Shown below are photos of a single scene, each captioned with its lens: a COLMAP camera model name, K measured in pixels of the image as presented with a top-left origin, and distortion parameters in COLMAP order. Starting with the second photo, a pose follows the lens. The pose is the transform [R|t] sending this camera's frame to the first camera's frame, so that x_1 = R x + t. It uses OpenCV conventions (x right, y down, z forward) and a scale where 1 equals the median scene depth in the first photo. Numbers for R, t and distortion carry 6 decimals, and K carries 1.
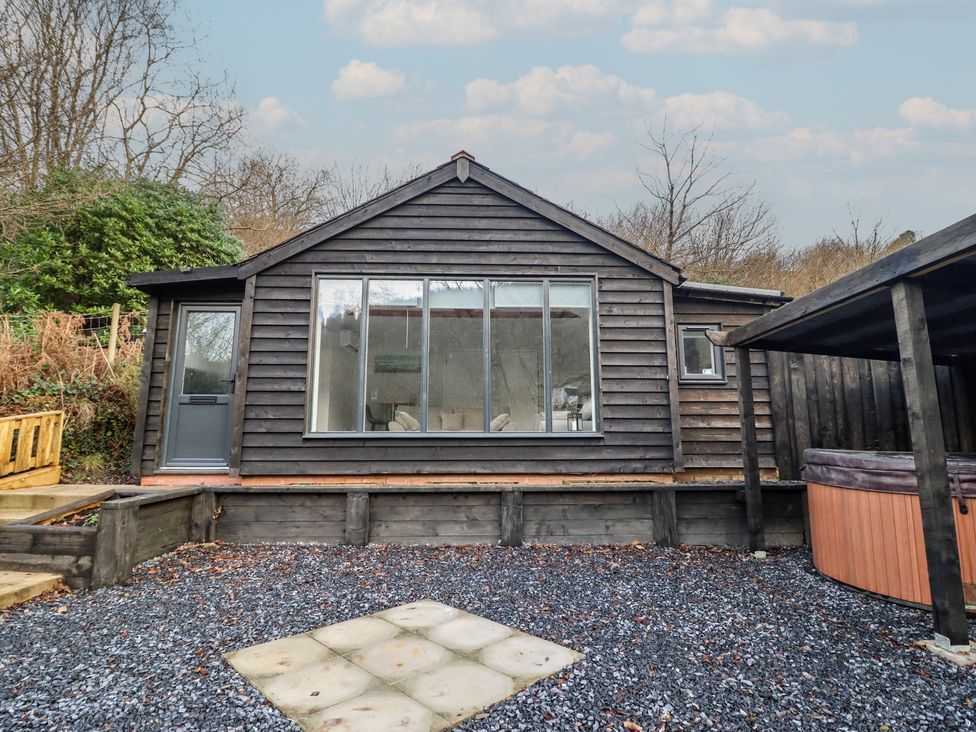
lens RADIAL K [[497.2, 0, 501.4], [0, 497.2, 351.3], [0, 0, 1]] dist [0.001440, -0.015460]
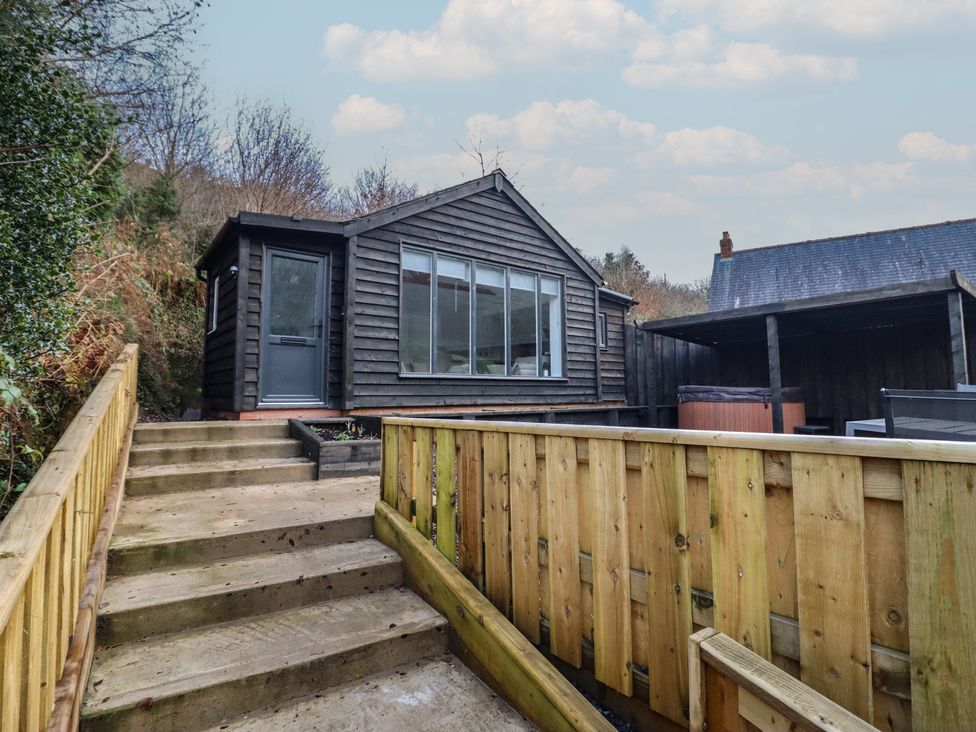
lens RADIAL K [[480.0, 0, 490.1], [0, 480.0, 346.1], [0, 0, 1]] dist [-0.003487, -0.014285]
pose [[0.821738, 0.055501, 0.567156, -0.857525], [-0.094286, 0.994771, 0.039261, 0.027748], [-0.562012, -0.085737, 0.822674, -0.099162]]
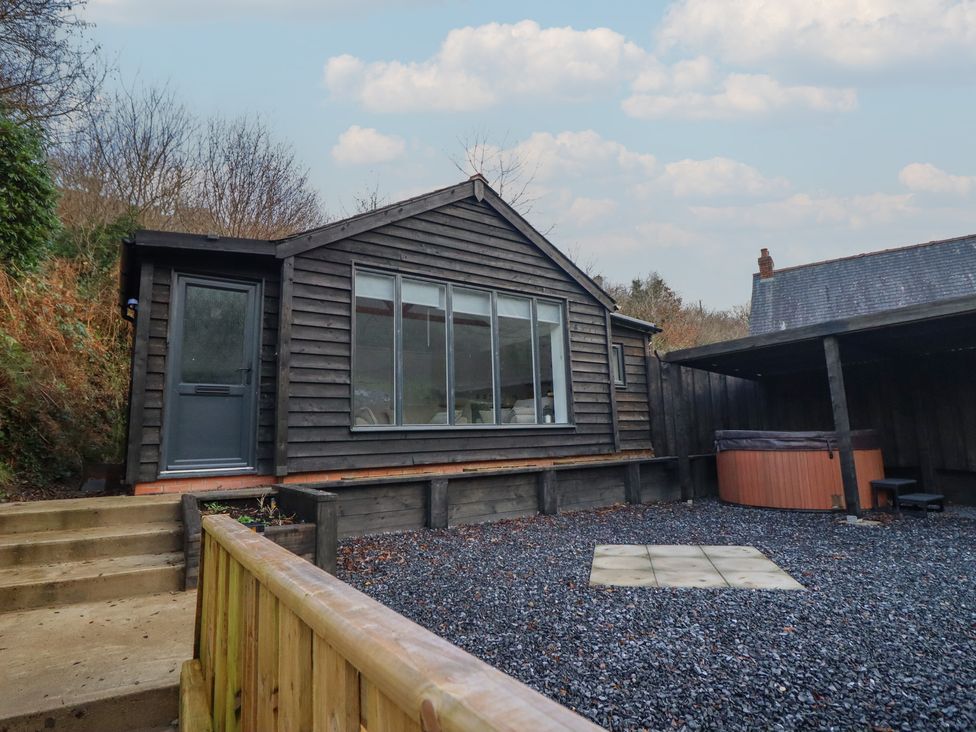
lens RADIAL K [[510.9, 0, 489.5], [0, 510.9, 352.3], [0, 0, 1]] dist [0.000118, -0.014748]
pose [[0.850465, 0.064120, 0.522109, -0.672061], [-0.061634, 0.997853, -0.022150, 0.023017], [-0.522408, -0.013342, 0.852591, 0.003444]]
